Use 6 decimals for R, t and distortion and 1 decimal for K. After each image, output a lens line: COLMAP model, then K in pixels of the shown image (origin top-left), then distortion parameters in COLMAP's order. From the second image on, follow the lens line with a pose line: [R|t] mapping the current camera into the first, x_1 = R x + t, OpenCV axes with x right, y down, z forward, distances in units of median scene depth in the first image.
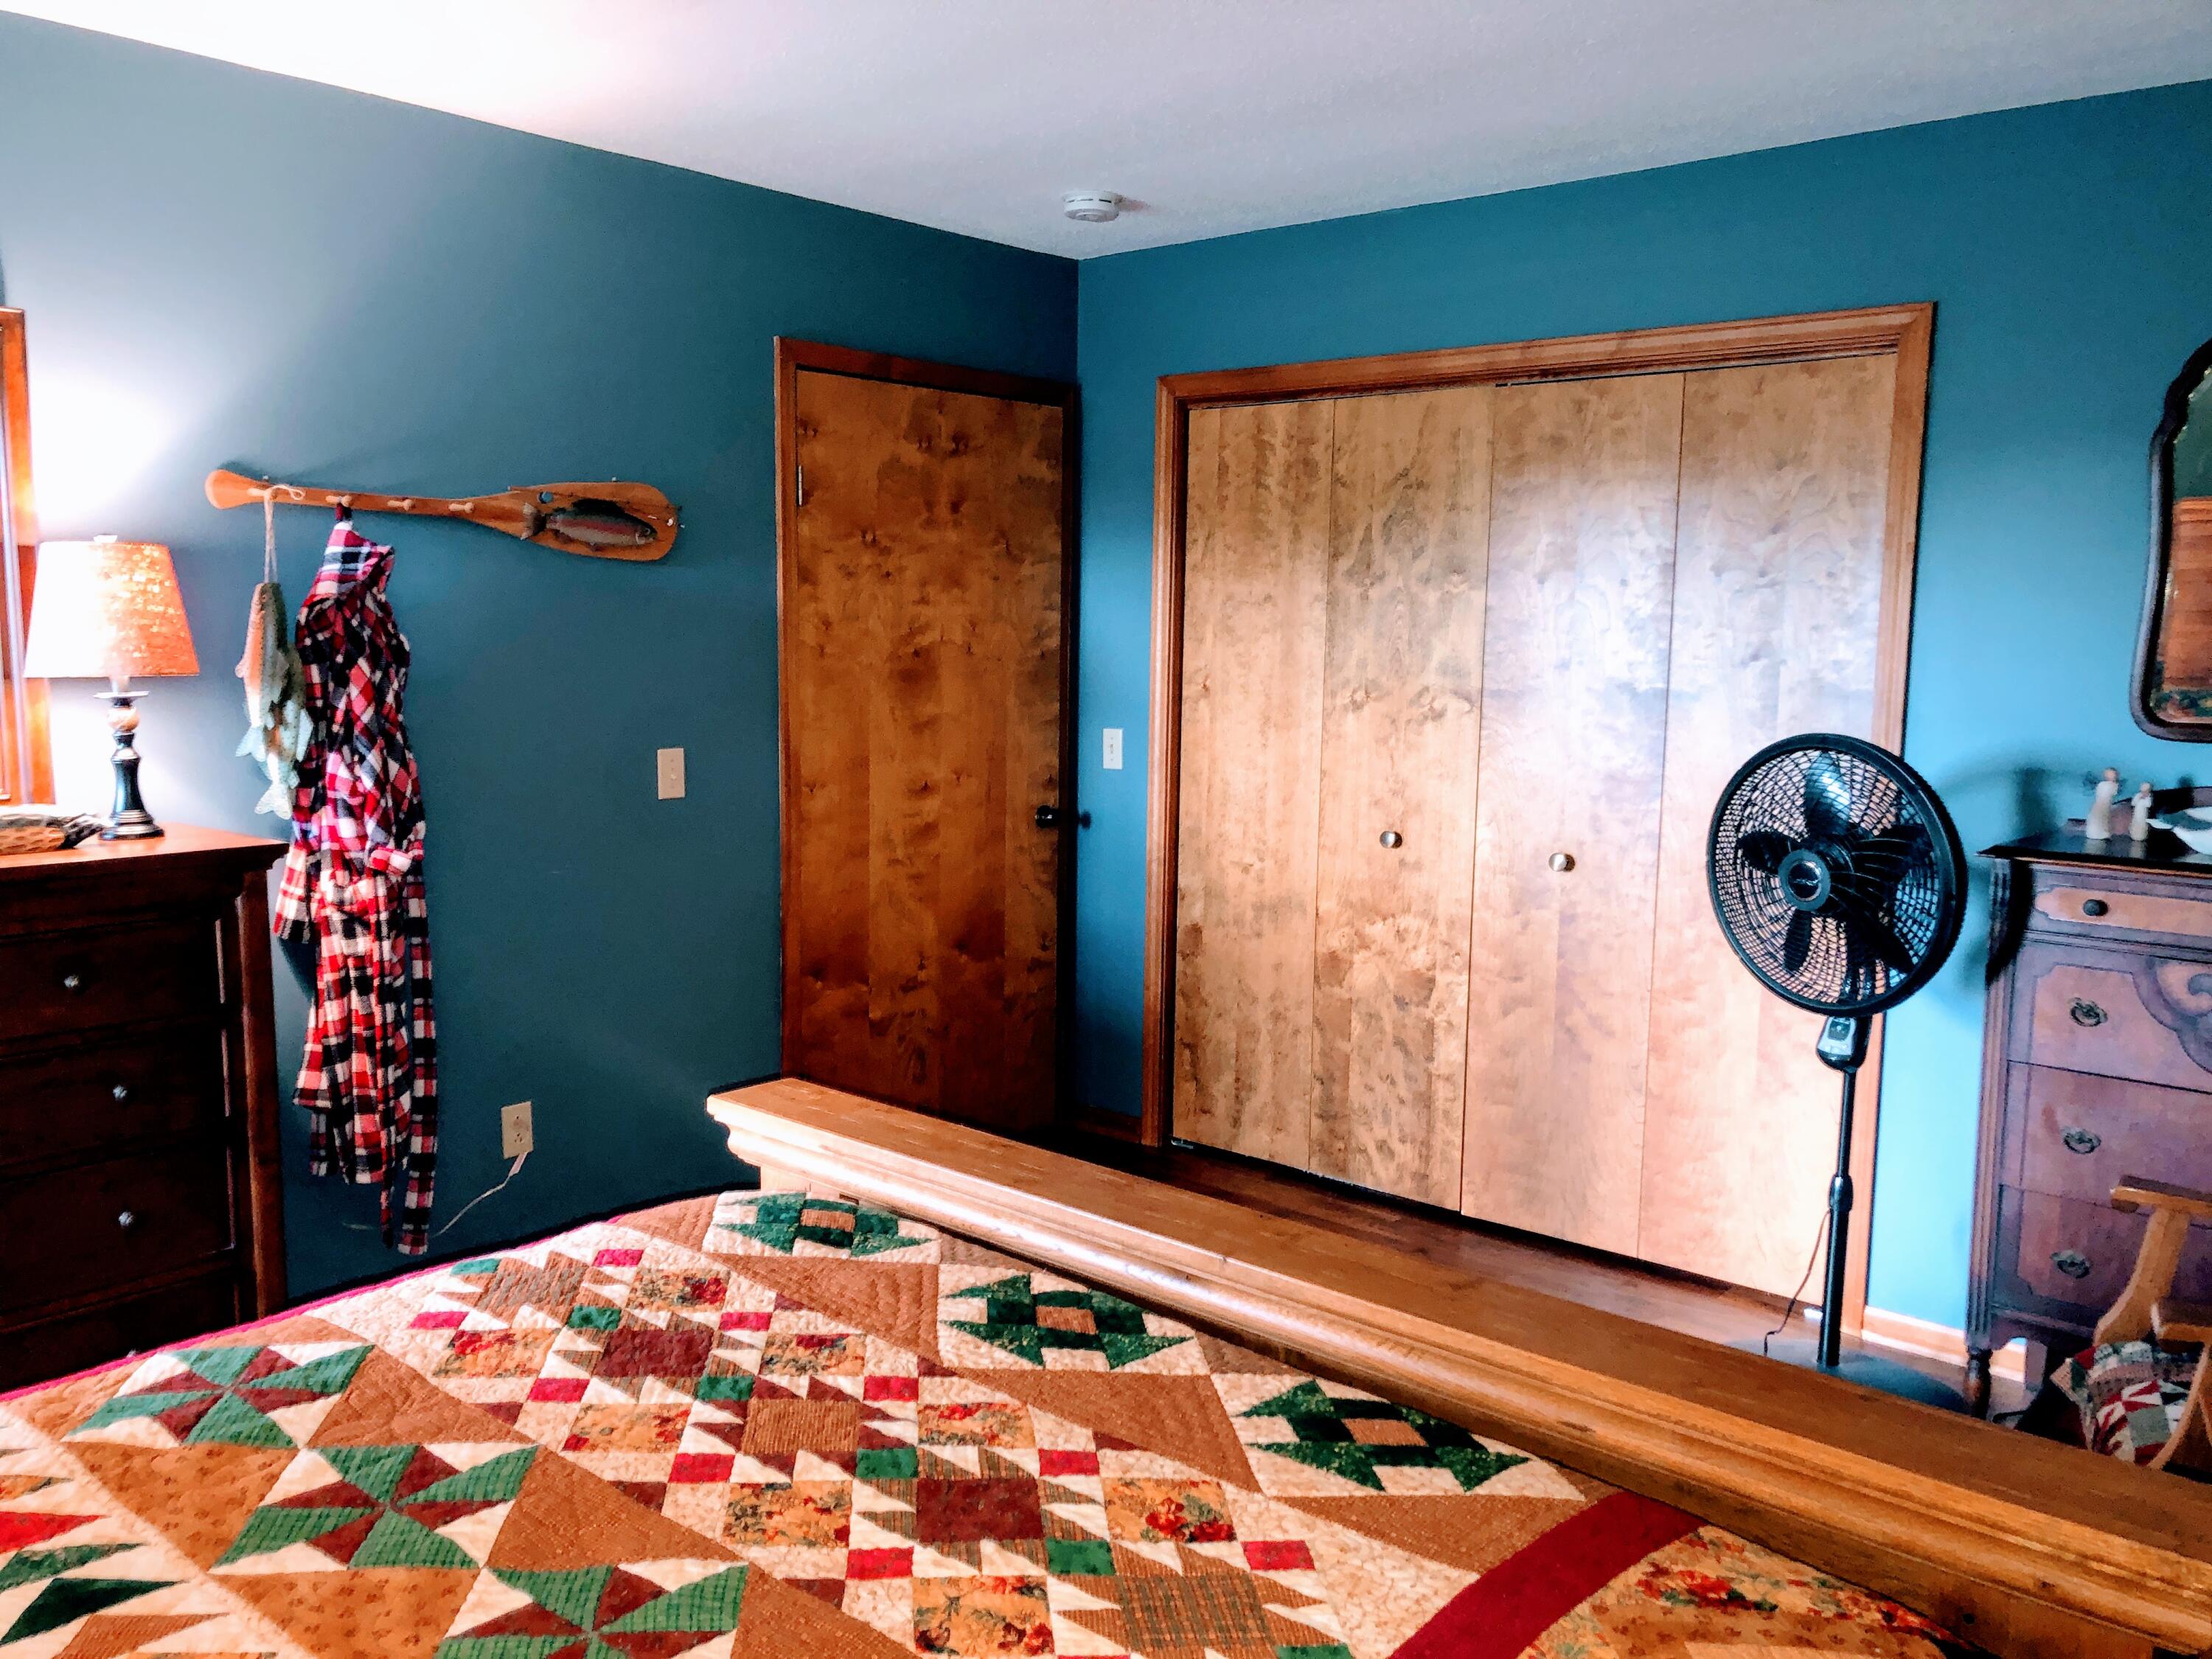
lens RADIAL K [[1807.3, 0, 1081.7], [0, 1807.3, 818.5], [0, 0, 1]] dist [0.020208, -0.002227]
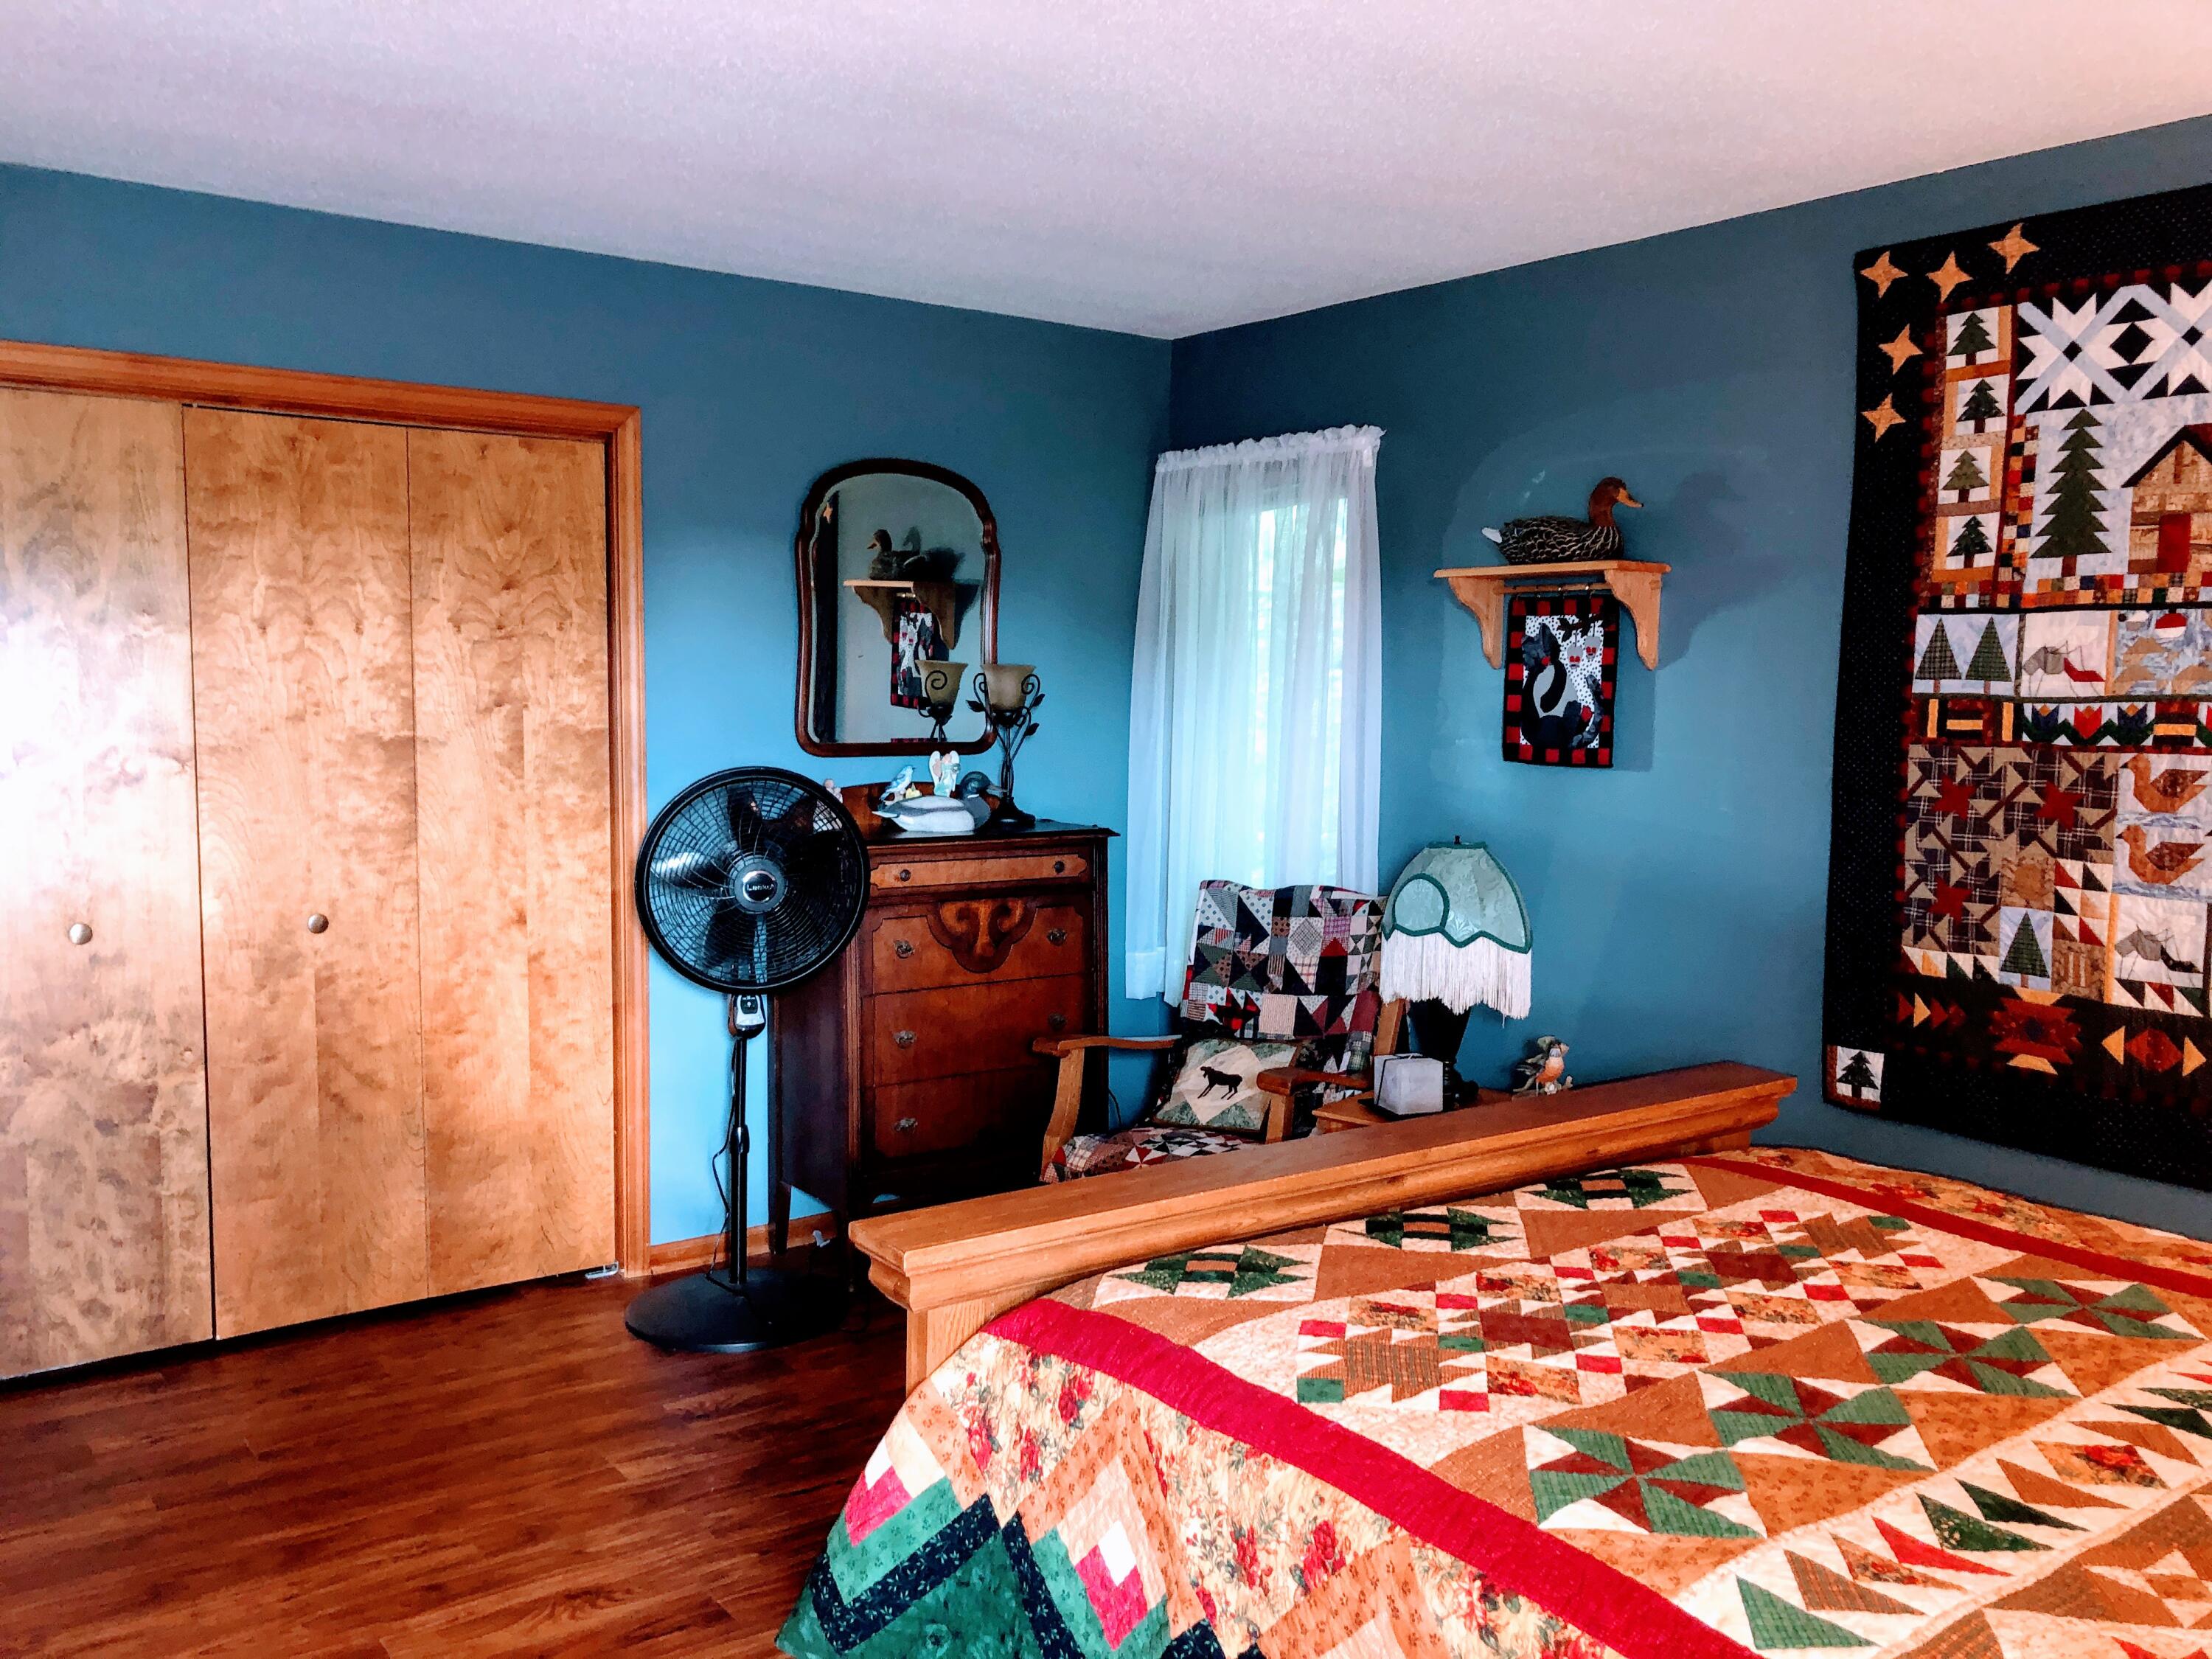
lens RADIAL K [[1807.3, 0, 1081.7], [0, 1807.3, 818.5], [0, 0, 1]] dist [0.020208, -0.002227]
pose [[0.216528, -0.091696, 0.971961, -0.585173], [0.096076, 0.992748, 0.072253, -0.062593], [-0.971537, 0.077737, 0.223768, 0.407585]]
